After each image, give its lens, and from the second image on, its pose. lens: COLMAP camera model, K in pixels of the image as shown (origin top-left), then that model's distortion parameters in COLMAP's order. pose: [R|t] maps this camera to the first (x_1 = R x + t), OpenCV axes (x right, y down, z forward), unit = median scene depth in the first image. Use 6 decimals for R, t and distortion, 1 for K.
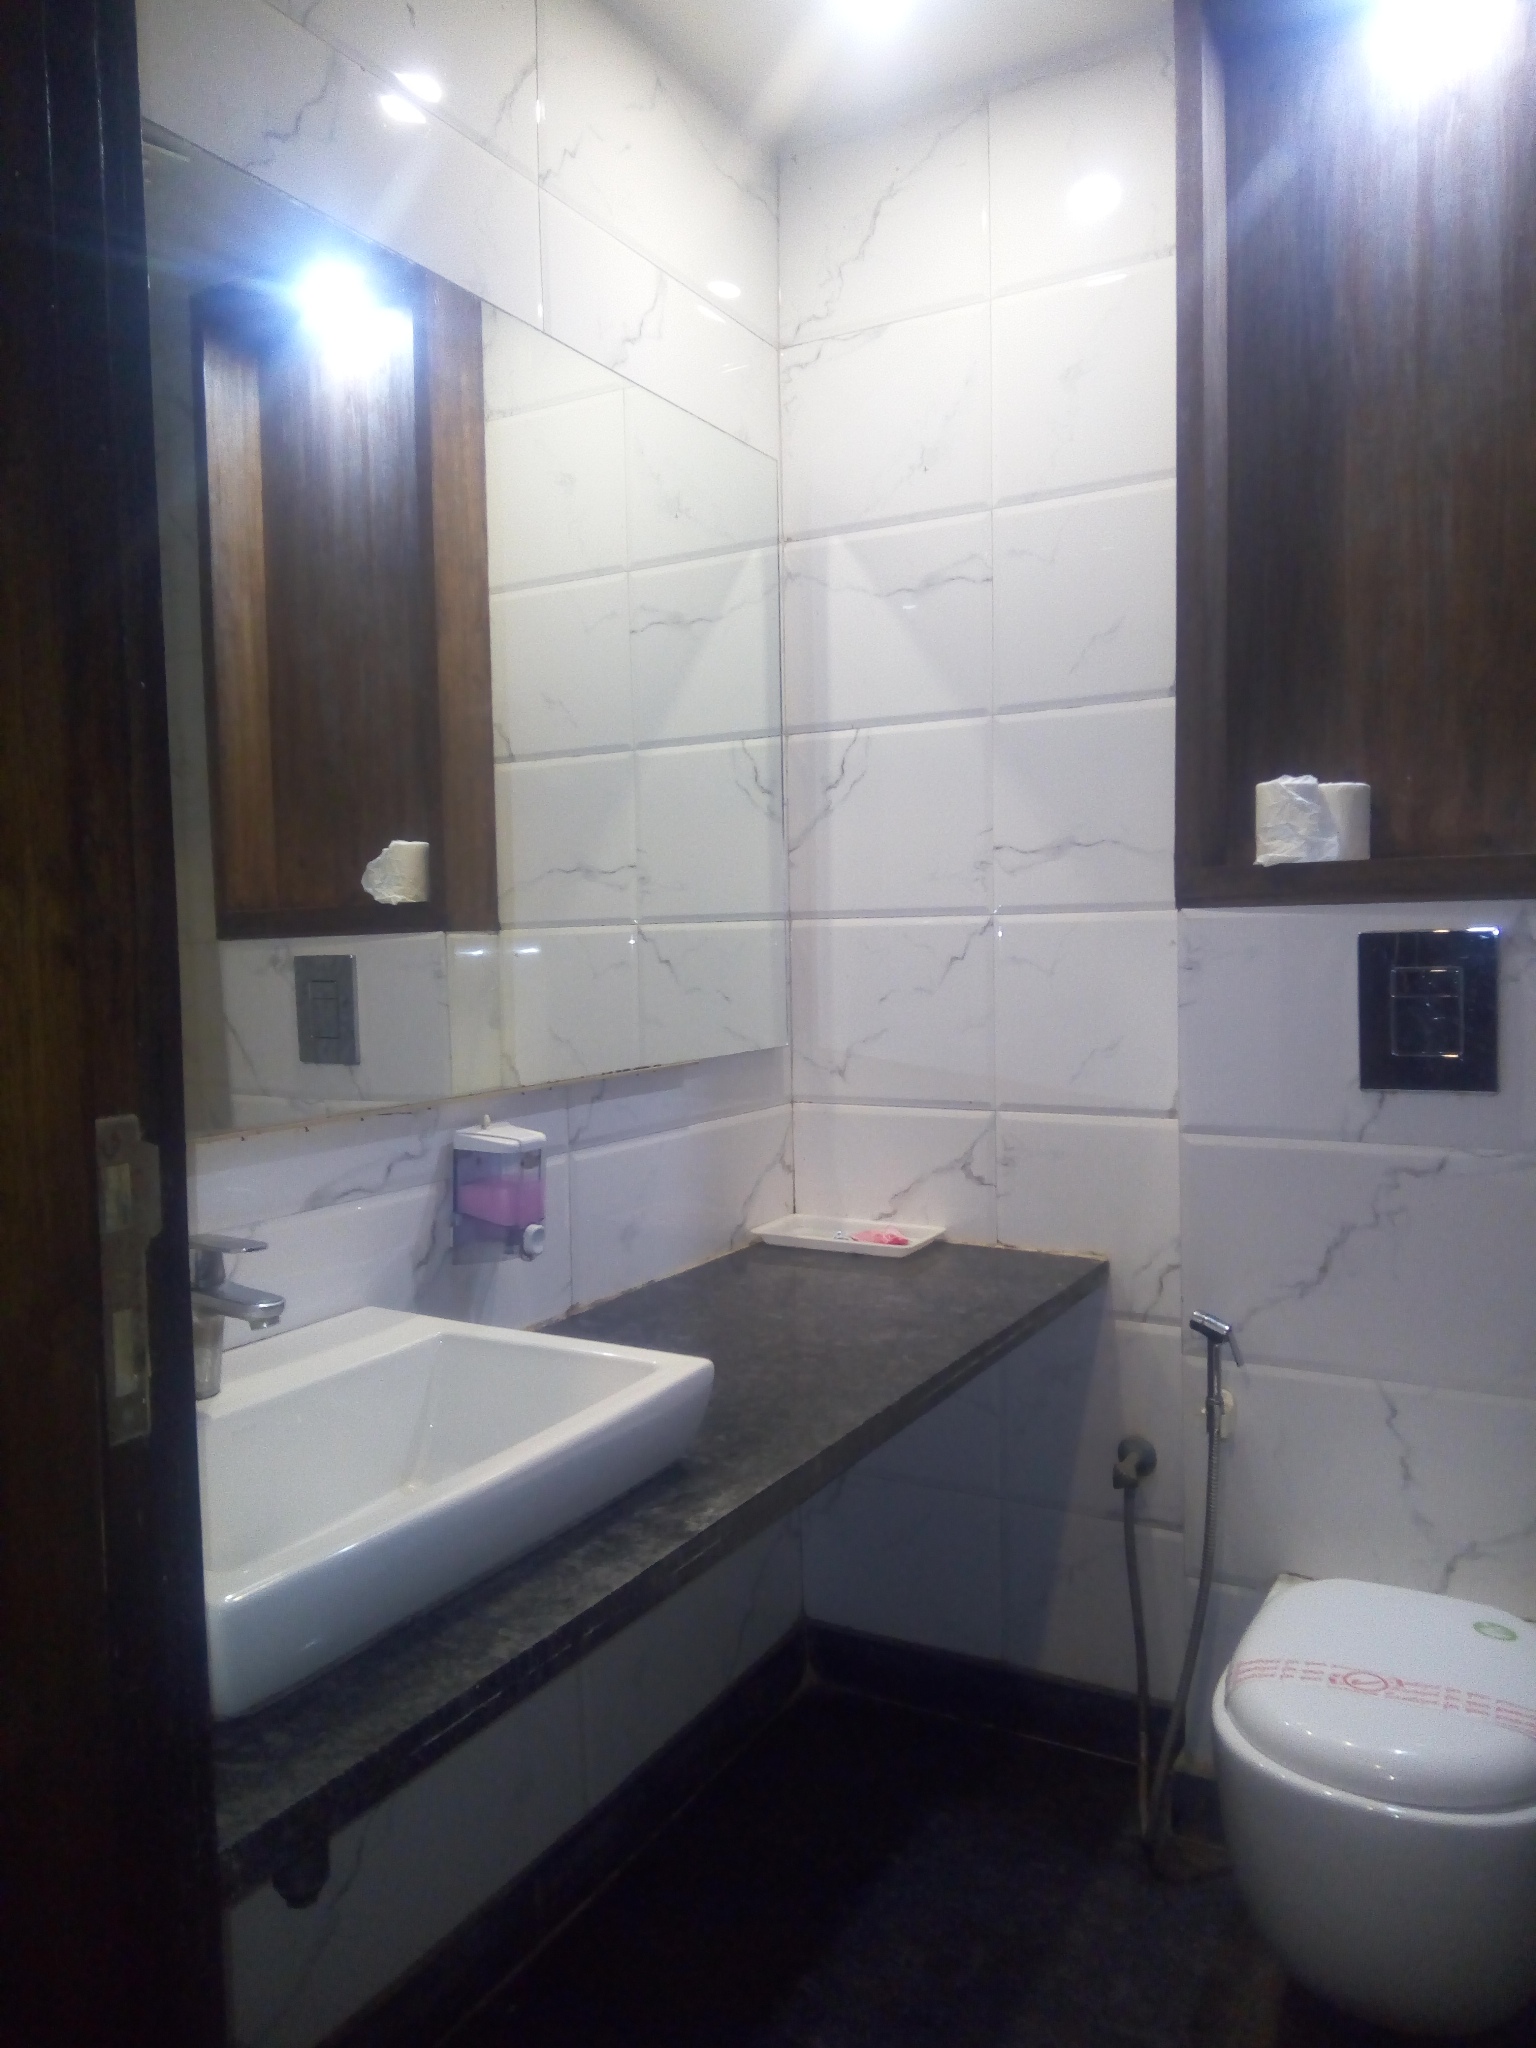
lens RADIAL K [[1473.5, 0, 816.1], [0, 1473.5, 1016.0], [0, 0, 1]] dist [0.082406, -0.109073]
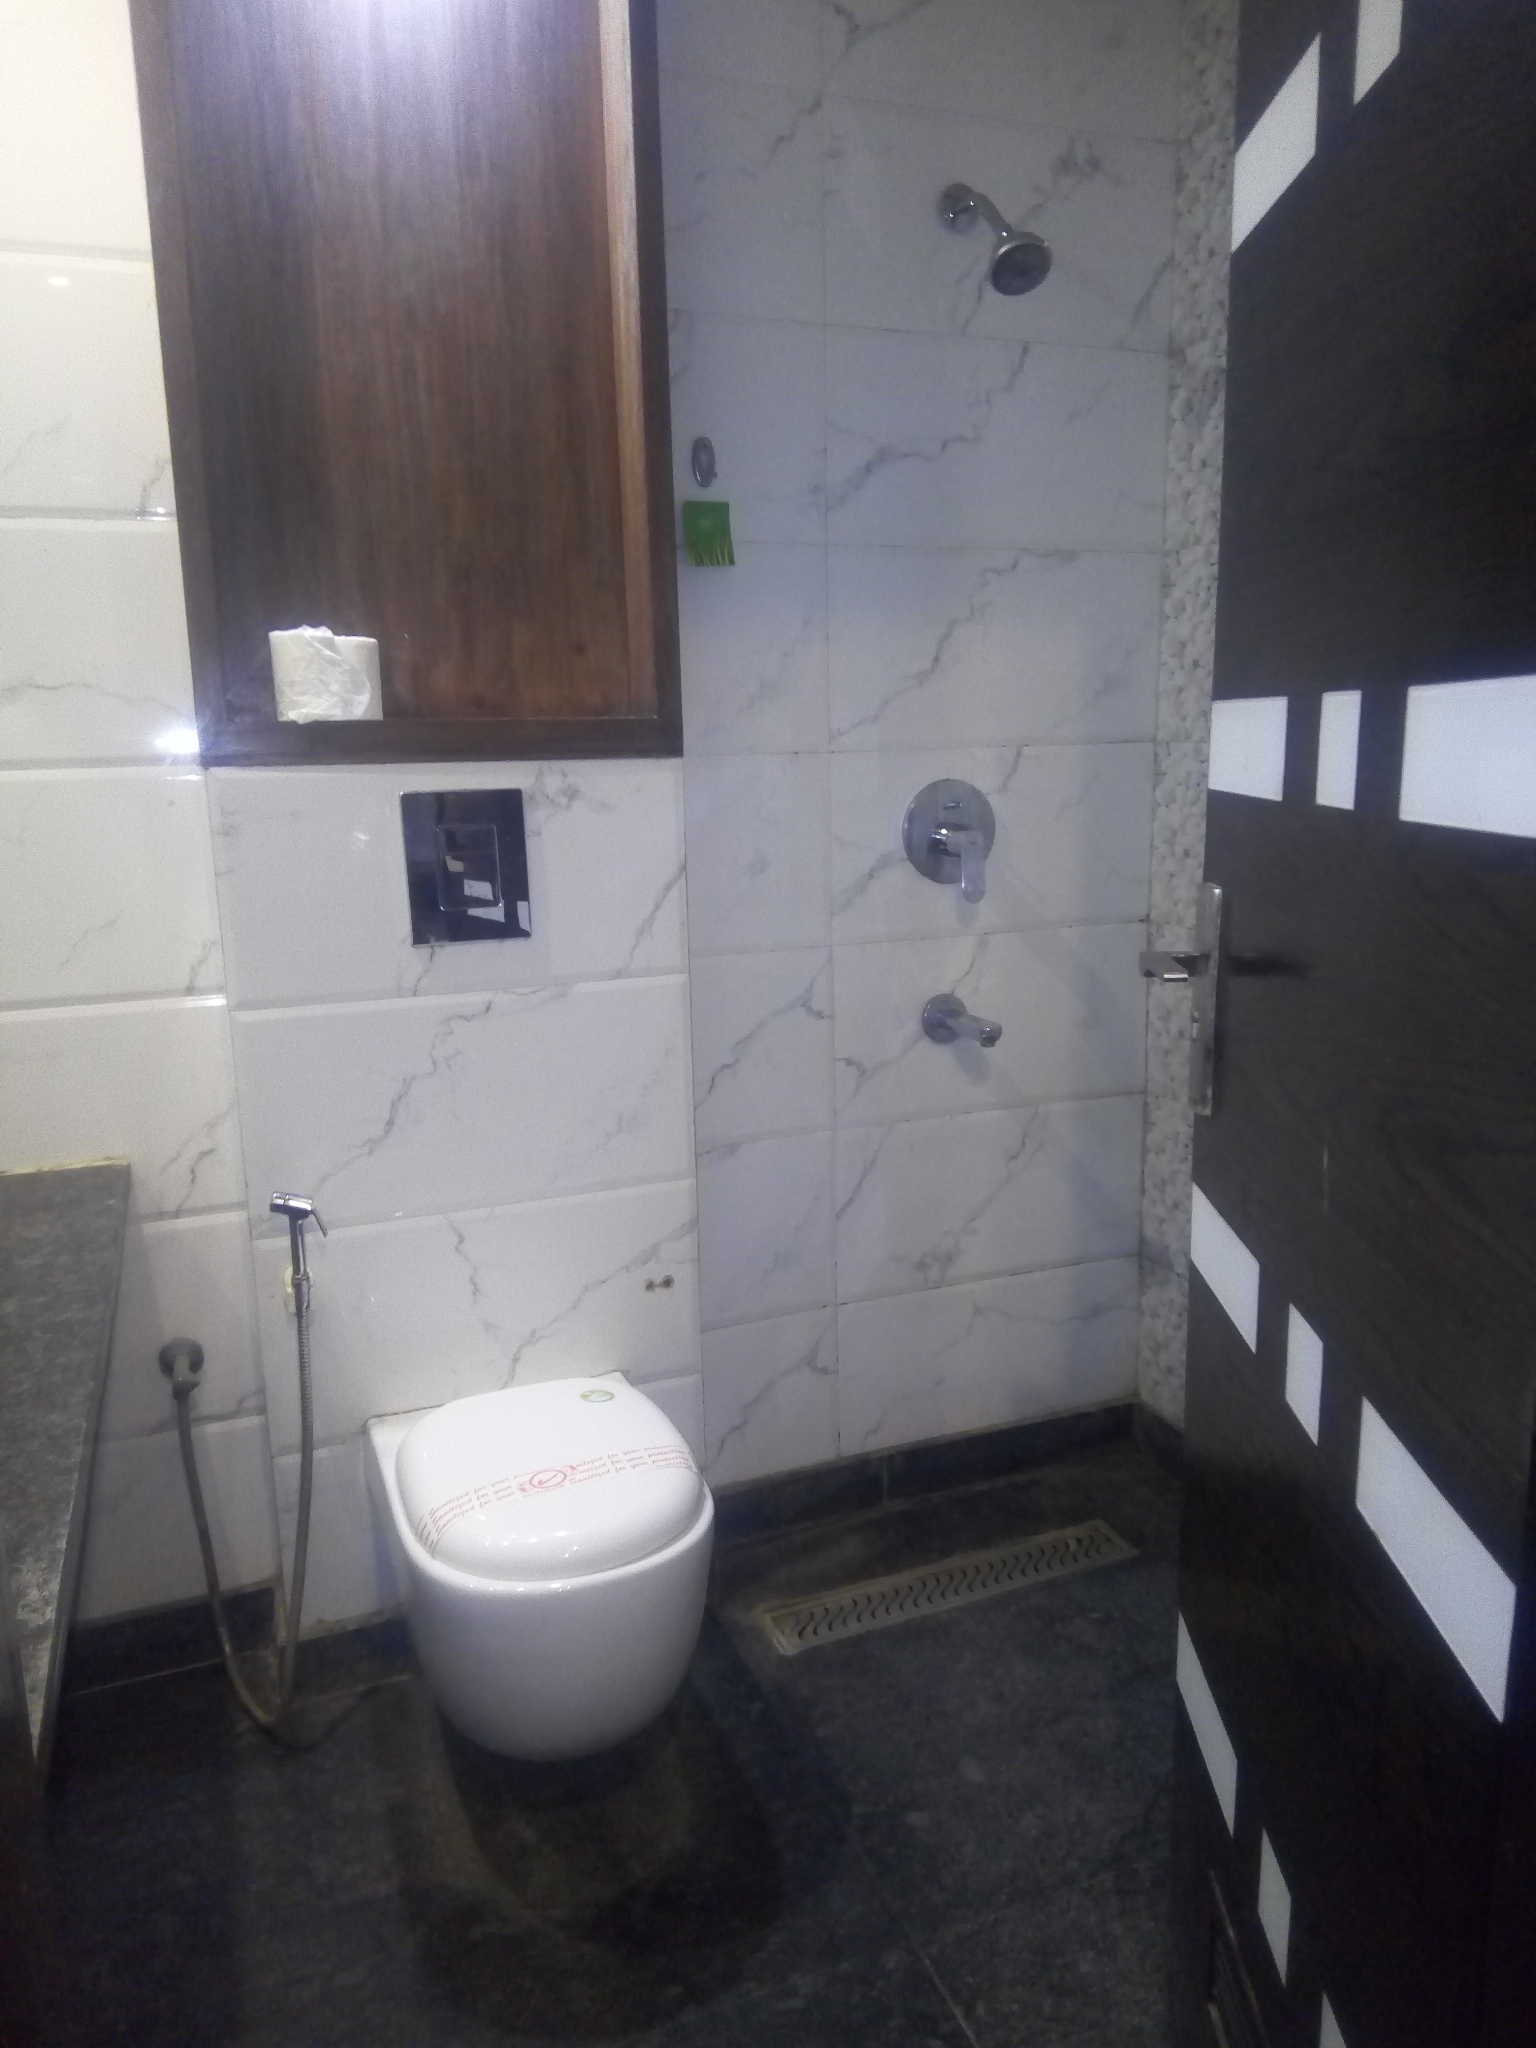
lens RADIAL K [[1432.6, 0, 801.4], [0, 1432.6, 1014.7], [0, 0, 1]] dist [0.073692, -0.097253]
pose [[0.637745, -0.143629, 0.756738, -0.220536], [0.049795, 0.988093, 0.145575, -0.034814], [-0.768636, -0.055158, 0.637303, 0.149908]]
